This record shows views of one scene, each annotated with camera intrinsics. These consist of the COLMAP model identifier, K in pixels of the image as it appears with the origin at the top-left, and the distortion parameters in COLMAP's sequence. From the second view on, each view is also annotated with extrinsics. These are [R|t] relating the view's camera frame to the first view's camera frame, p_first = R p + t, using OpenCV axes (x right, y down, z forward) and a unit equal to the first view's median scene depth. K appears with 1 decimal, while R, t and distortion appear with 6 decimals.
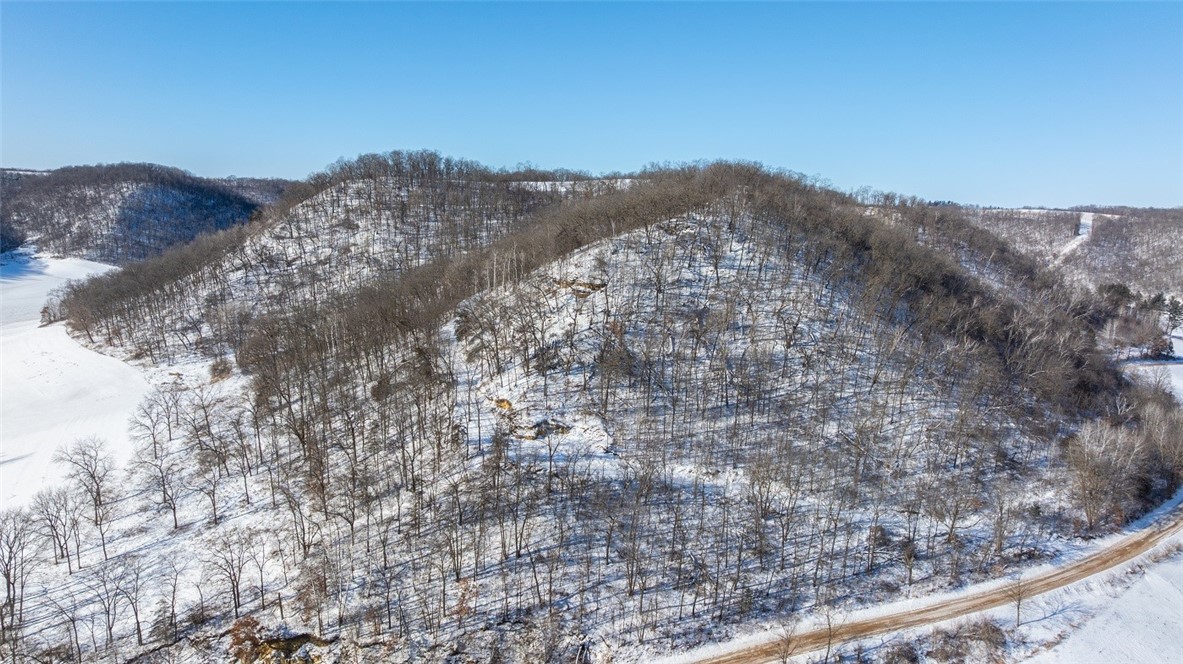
lens RADIAL K [[827.7, 0, 591.5], [0, 827.7, 332.0], [0, 0, 1]] dist [-0.039432, 0.055697]
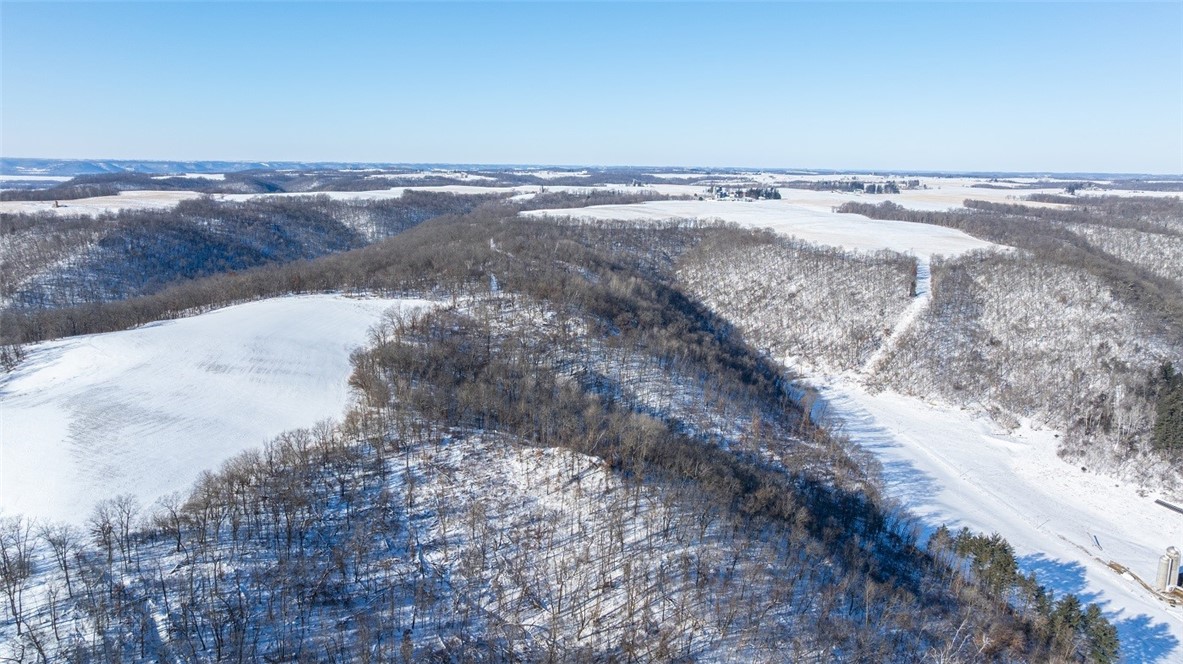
lens RADIAL K [[840.4, 0, 591.5], [0, 840.4, 332.0], [0, 0, 1]] dist [-0.041647, 0.038985]
pose [[0.983718, -0.054939, 0.171114, 0.904365], [0.045124, 0.997134, 0.060728, -0.796367], [-0.173960, -0.052018, 0.983378, 1.604520]]
